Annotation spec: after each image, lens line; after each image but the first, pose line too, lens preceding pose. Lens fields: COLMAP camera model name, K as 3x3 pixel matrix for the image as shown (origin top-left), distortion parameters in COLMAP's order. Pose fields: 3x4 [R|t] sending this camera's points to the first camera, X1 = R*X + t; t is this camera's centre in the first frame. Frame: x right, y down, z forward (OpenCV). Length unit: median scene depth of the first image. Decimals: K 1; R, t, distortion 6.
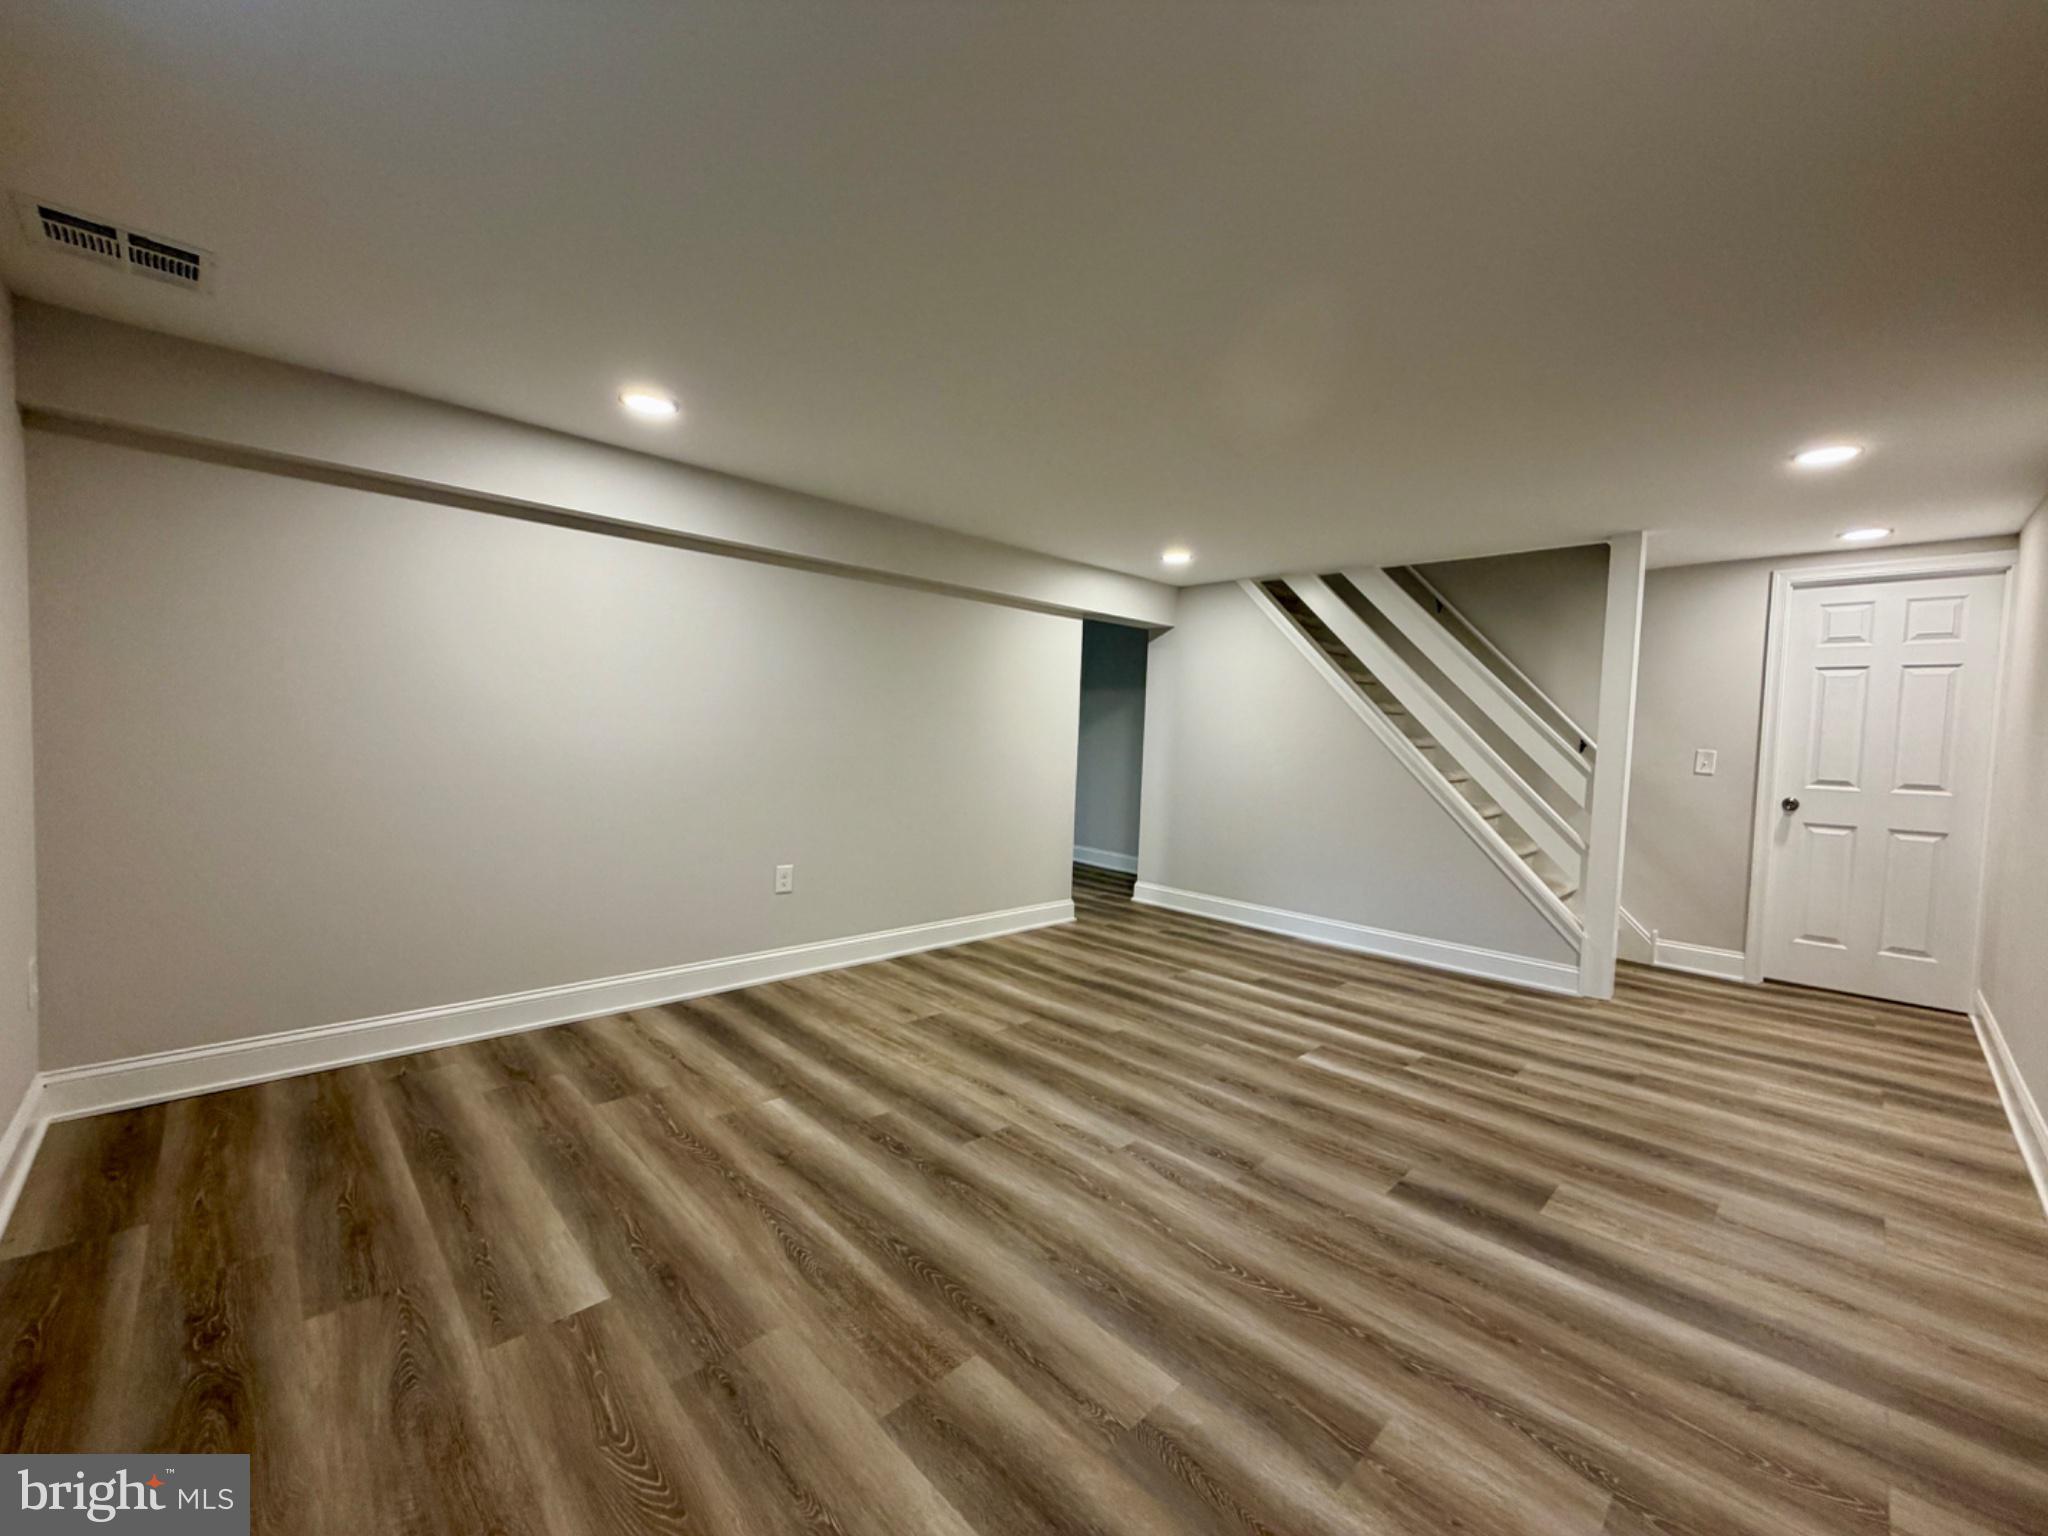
lens RADIAL K [[814.6, 0, 1023.4], [0, 814.6, 772.9], [0, 0, 1]] dist [0.001213, 0.000053]
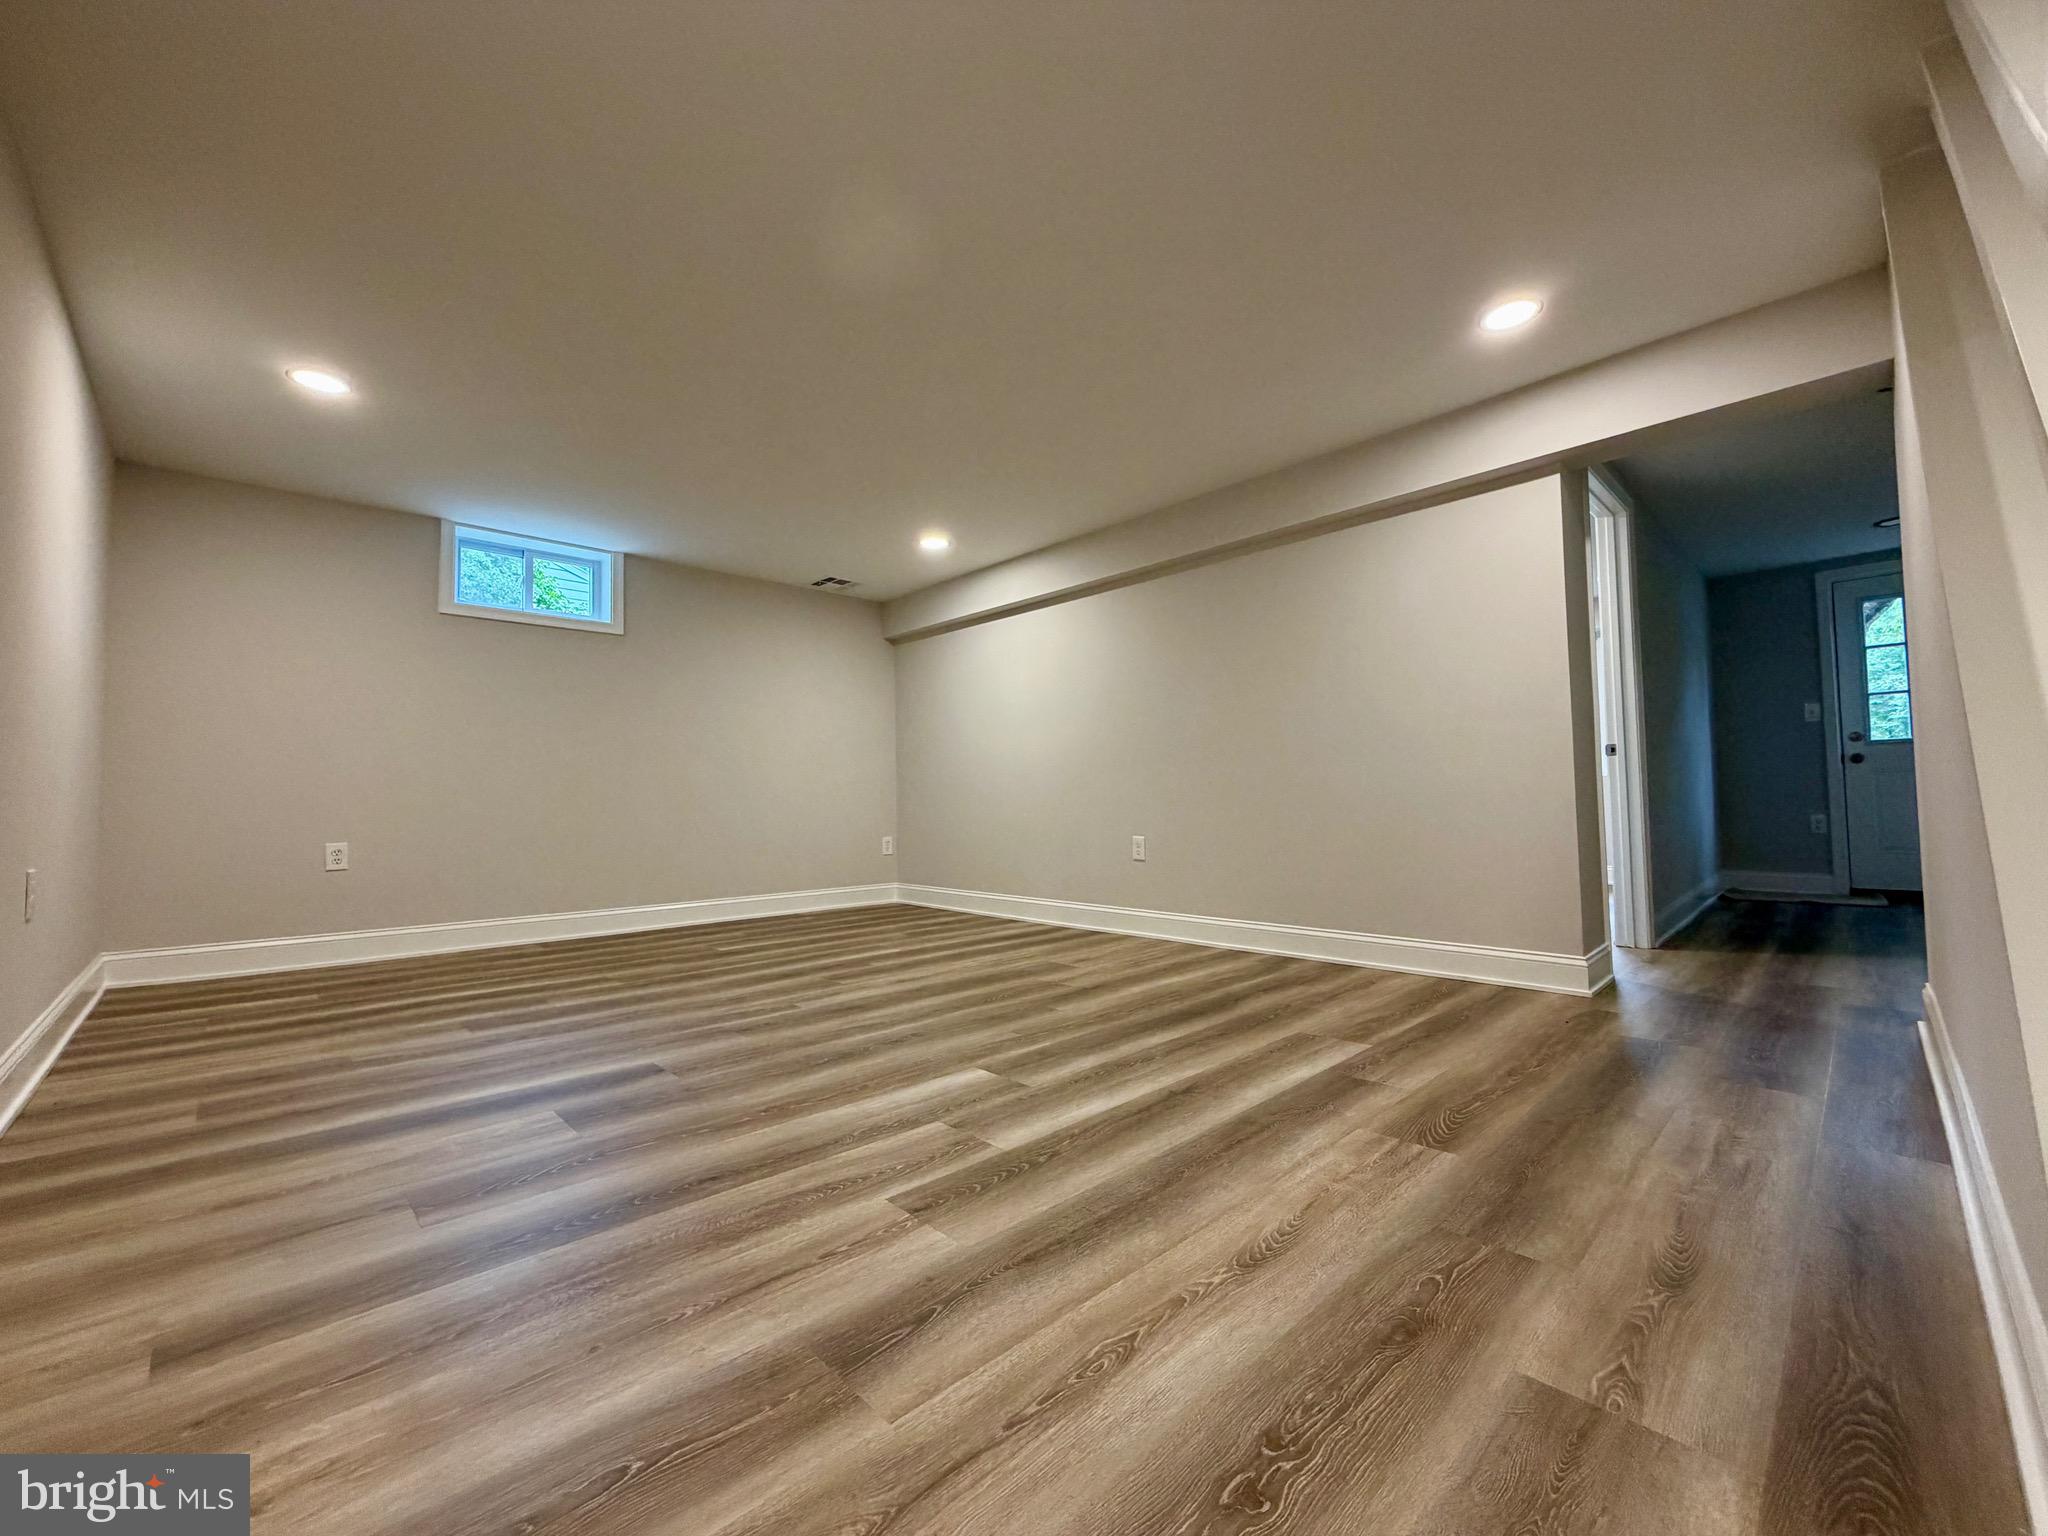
lens RADIAL K [[814.6, 0, 1019.1], [0, 814.6, 772.2], [0, 0, 1]] dist [0.001213, 0.000053]
pose [[-0.010444, -0.076746, -0.996996, 0.962251], [-0.033153, 0.996529, -0.076362, 0.129174], [0.999396, 0.032256, -0.012952, 0.932558]]
